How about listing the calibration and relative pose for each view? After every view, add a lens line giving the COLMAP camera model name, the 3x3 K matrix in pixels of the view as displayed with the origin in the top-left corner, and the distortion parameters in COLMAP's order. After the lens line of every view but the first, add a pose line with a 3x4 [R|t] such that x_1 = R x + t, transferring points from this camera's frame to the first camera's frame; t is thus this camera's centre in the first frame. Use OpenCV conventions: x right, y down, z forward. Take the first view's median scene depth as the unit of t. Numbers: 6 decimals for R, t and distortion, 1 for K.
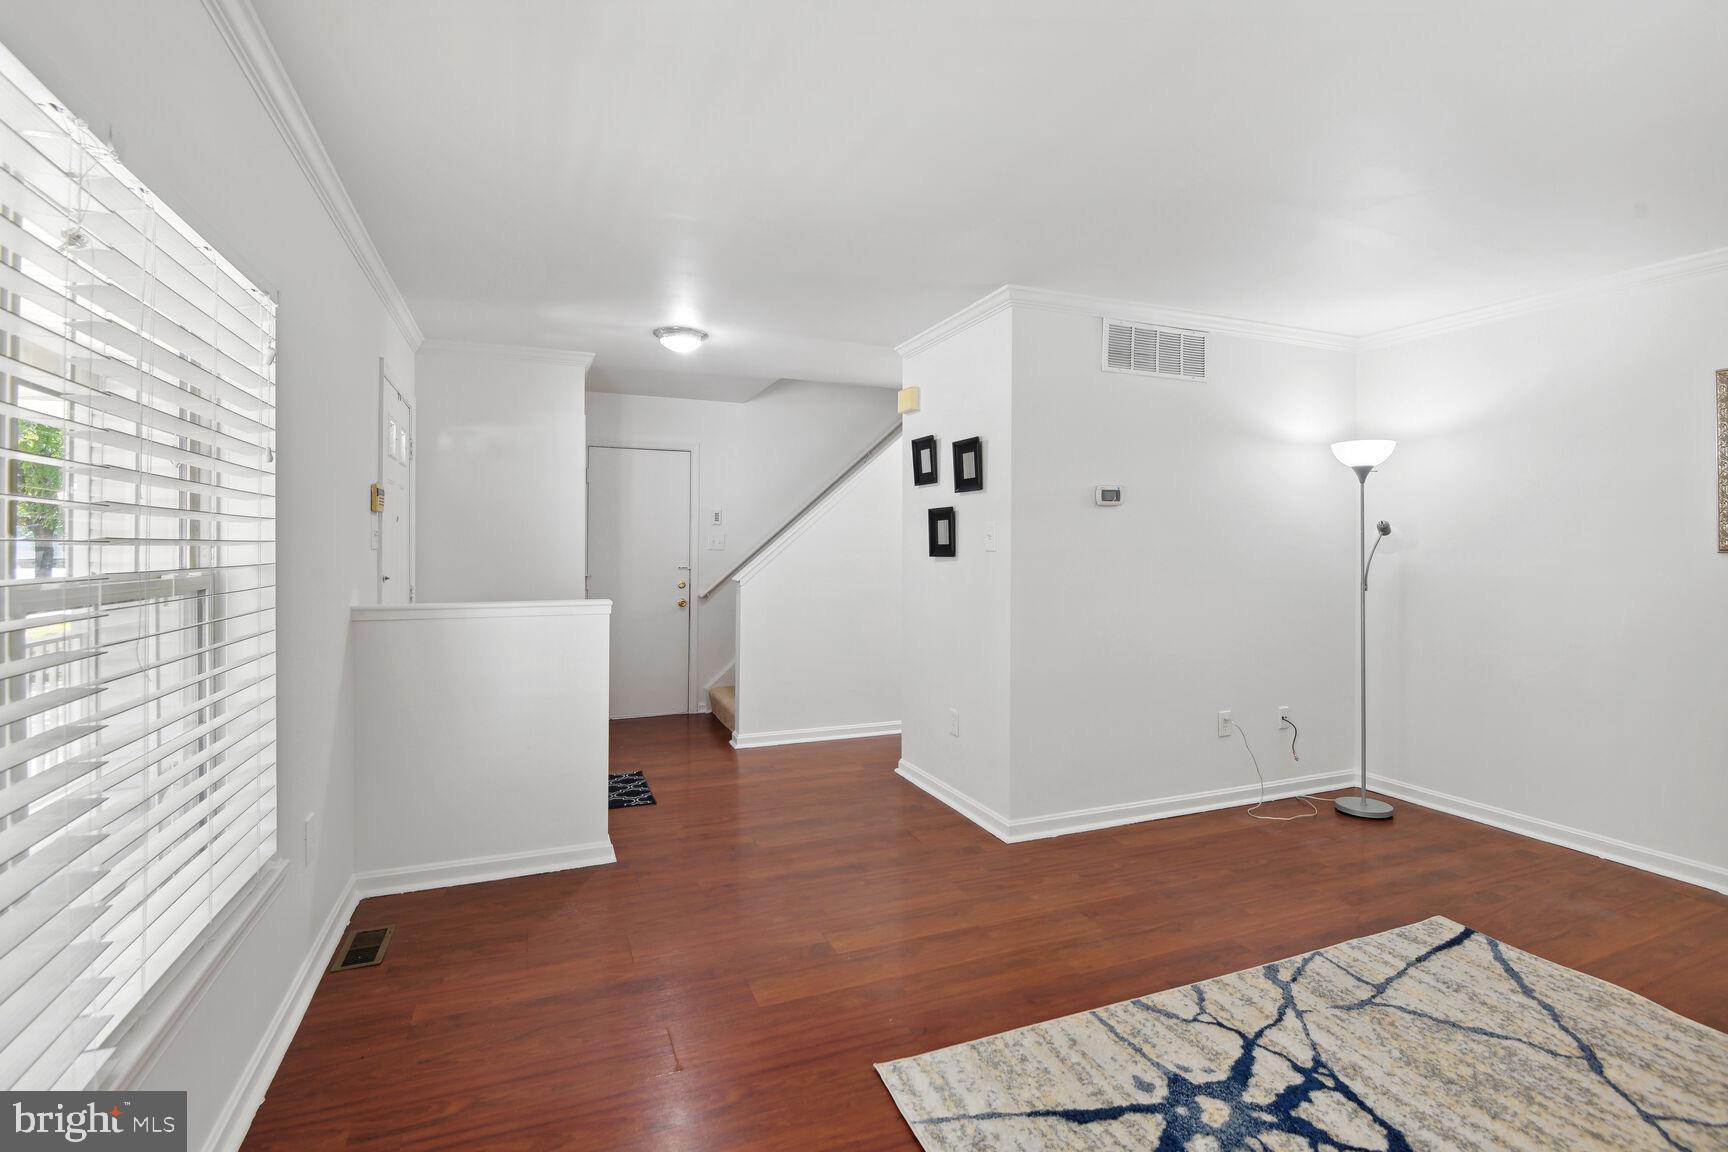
lens RADIAL K [[803.4, 0, 862.4], [0, 803.4, 566.1], [0, 0, 1]] dist [-0.015354, -0.008250]
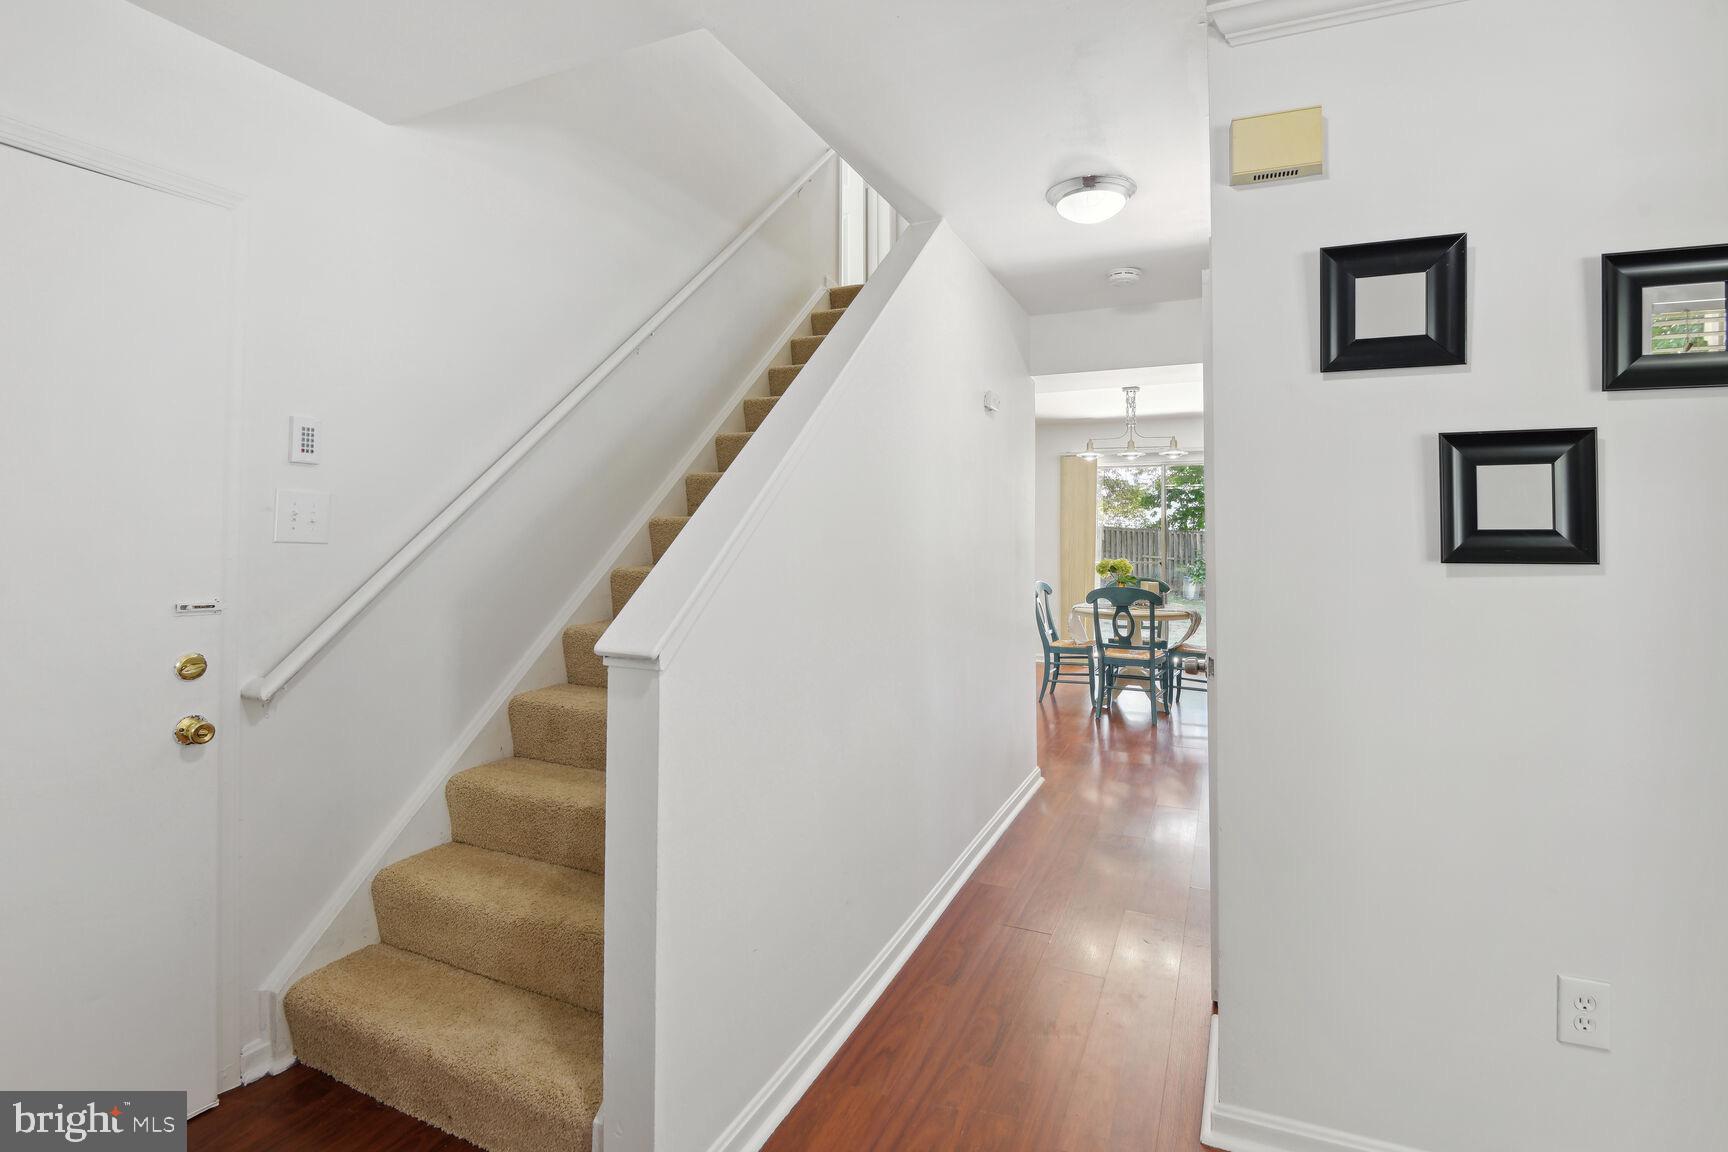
lens RADIAL K [[803.4, 0, 853.0], [0, 803.4, 526.9], [0, 0, 1]] dist [-0.015354, -0.008250]
pose [[0.729806, 0.007875, 0.683609, -0.356256], [0.013346, 0.999579, -0.025763, -0.022940], [-0.683524, 0.027925, 0.729394, 0.920596]]
